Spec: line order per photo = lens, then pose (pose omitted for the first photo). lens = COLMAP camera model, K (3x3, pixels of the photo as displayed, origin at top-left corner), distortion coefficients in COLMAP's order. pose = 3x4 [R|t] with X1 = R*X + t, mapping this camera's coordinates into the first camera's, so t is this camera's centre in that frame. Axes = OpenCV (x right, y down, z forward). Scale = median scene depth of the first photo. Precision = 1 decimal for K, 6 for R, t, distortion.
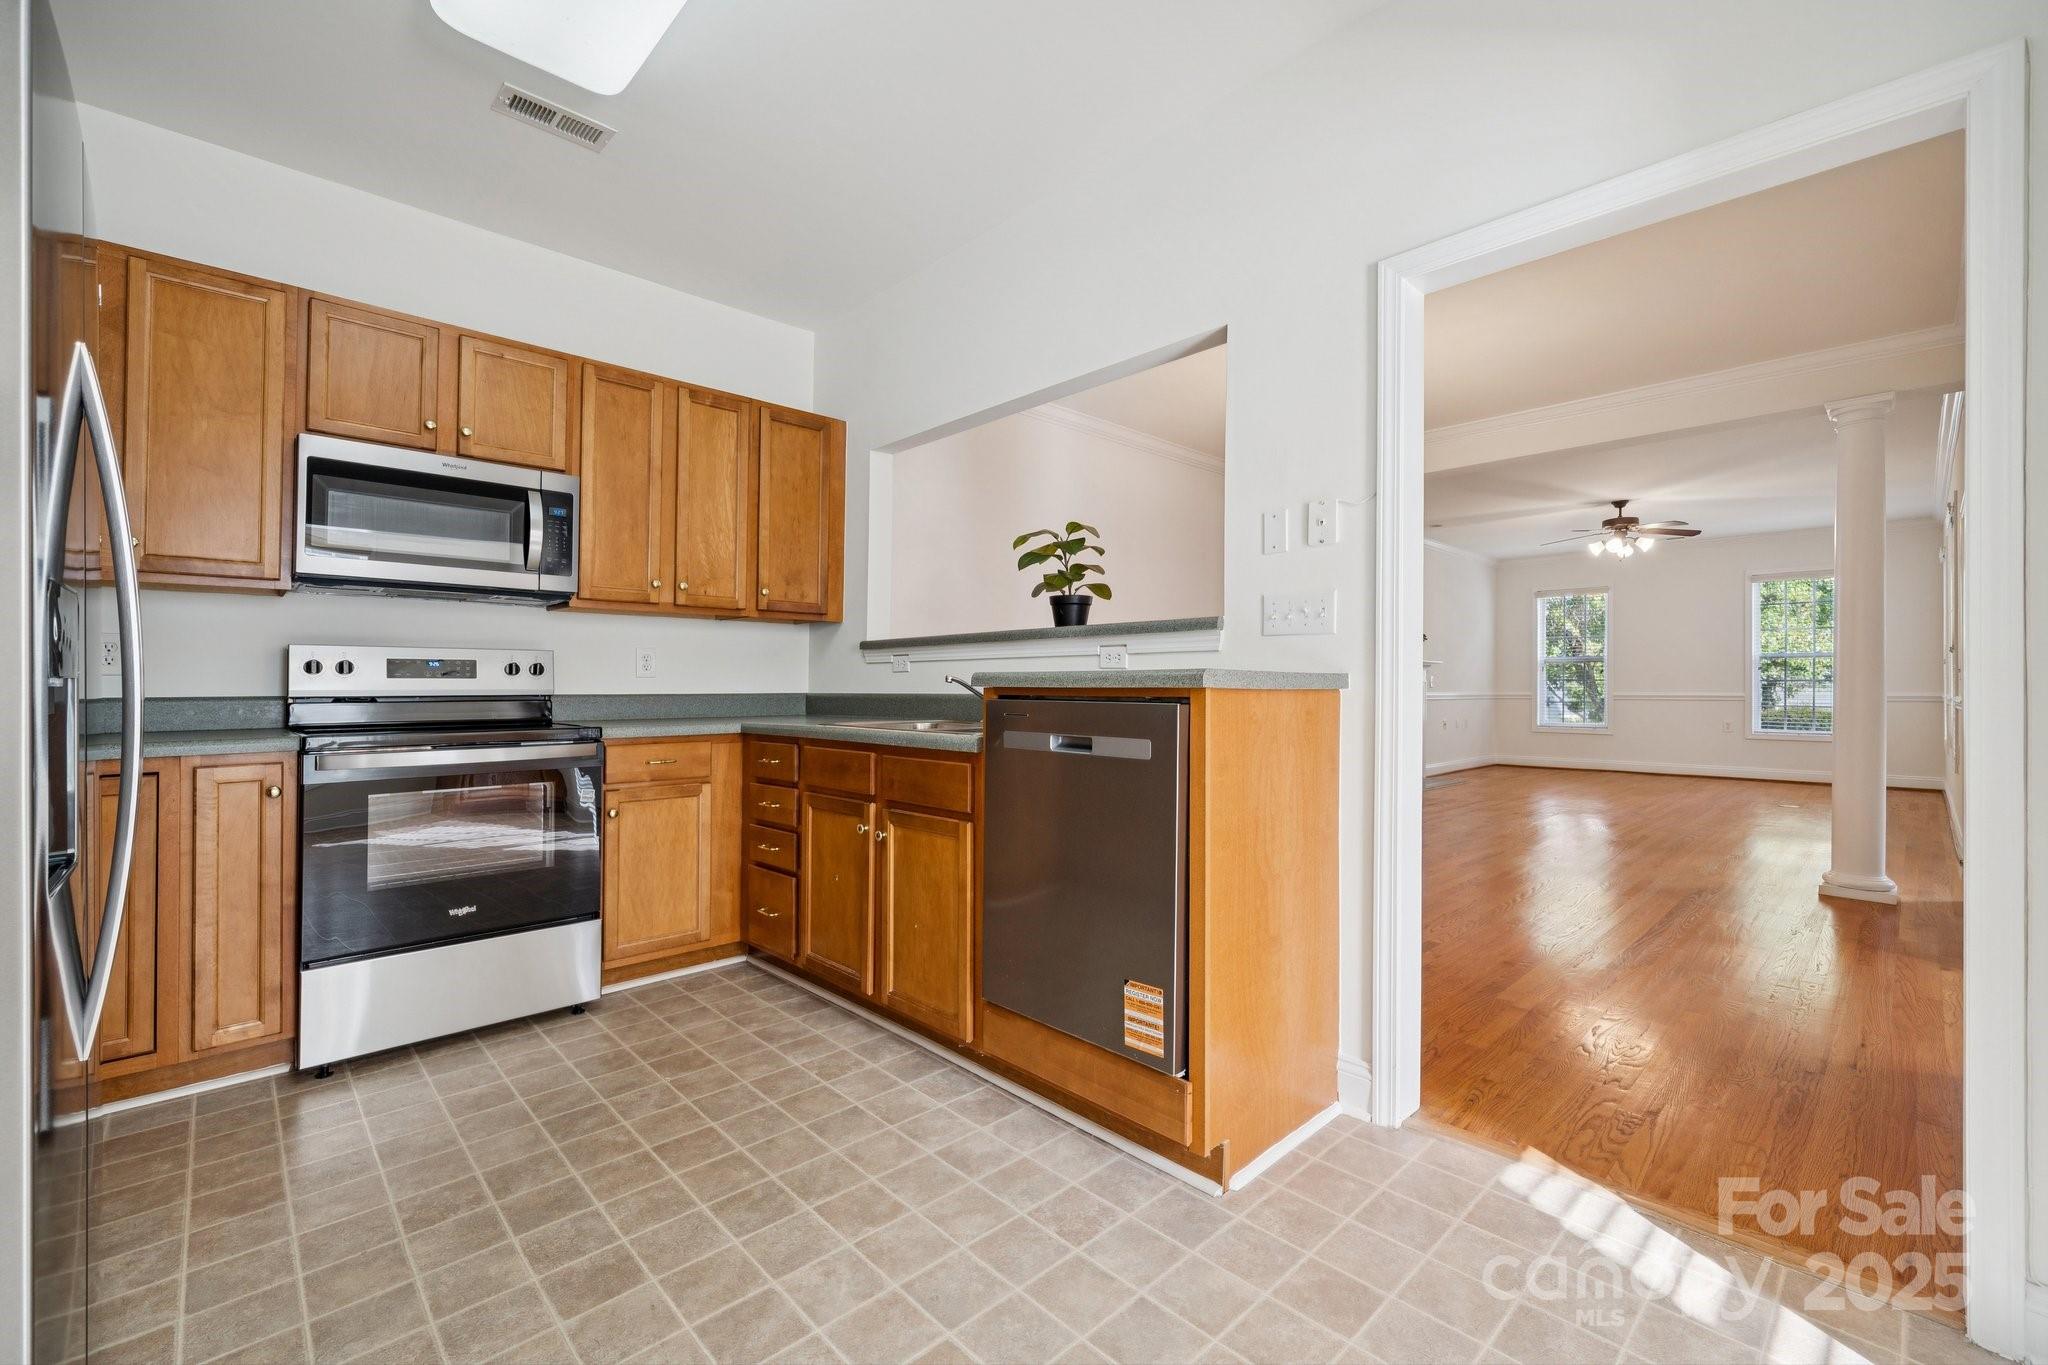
lens RADIAL K [[870.2, 0, 1019.6], [0, 870.2, 678.1], [0, 0, 1]] dist [-0.001544, -0.000690]
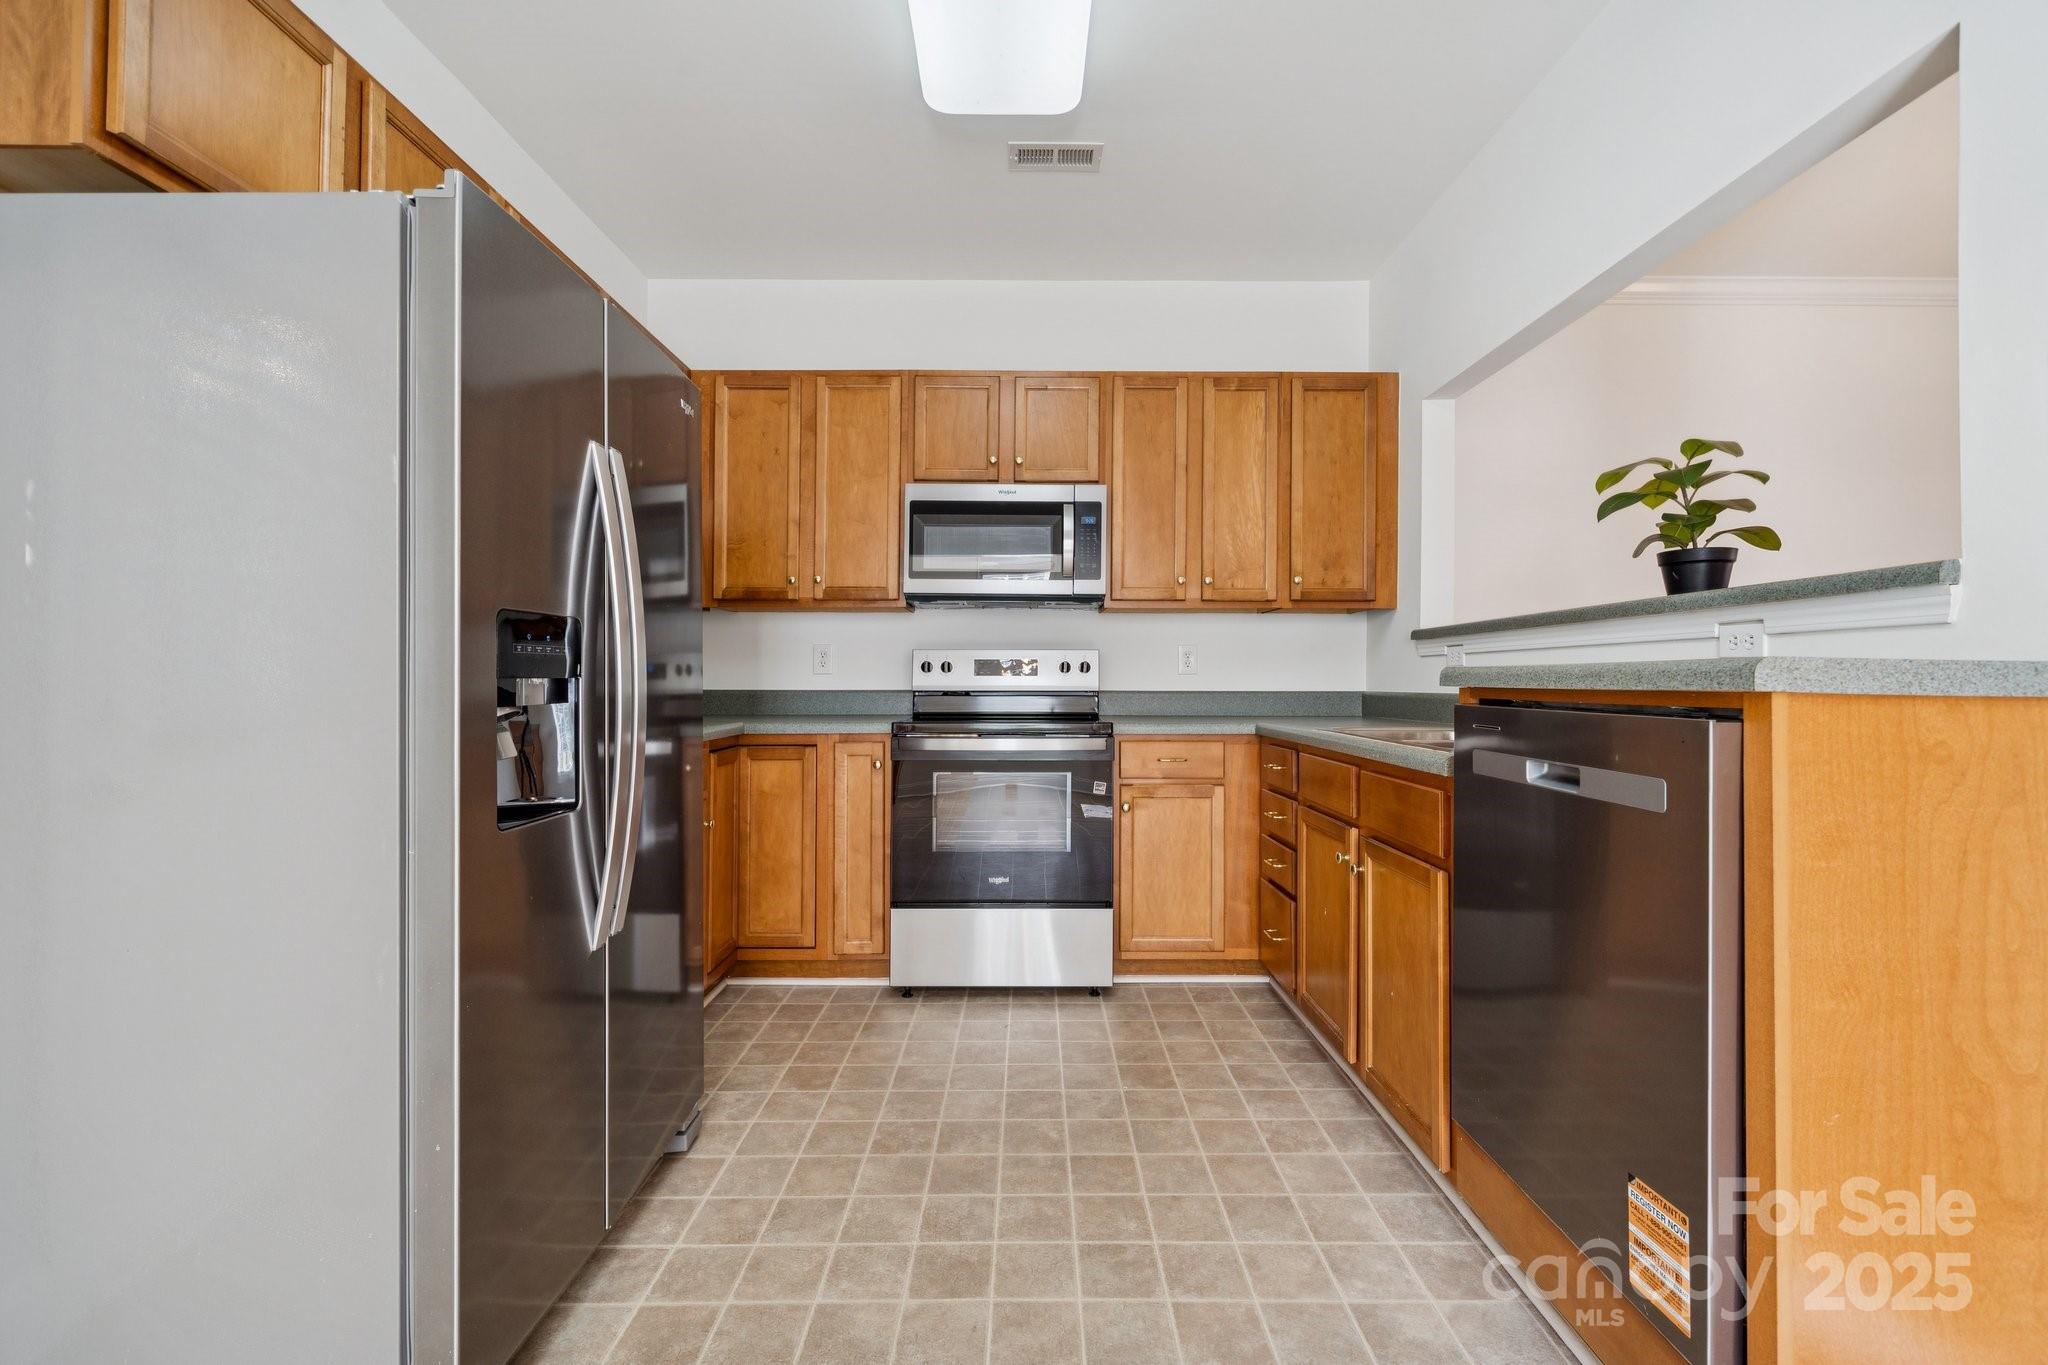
lens RADIAL K [[870.2, 0, 1014.7], [0, 870.2, 663.1], [0, 0, 1]] dist [-0.001544, -0.000690]
pose [[0.725582, -0.011523, -0.688039, 0.168572], [0.002703, 0.999900, -0.013895, -0.000445], [0.688130, 0.008222, 0.725540, 0.193984]]
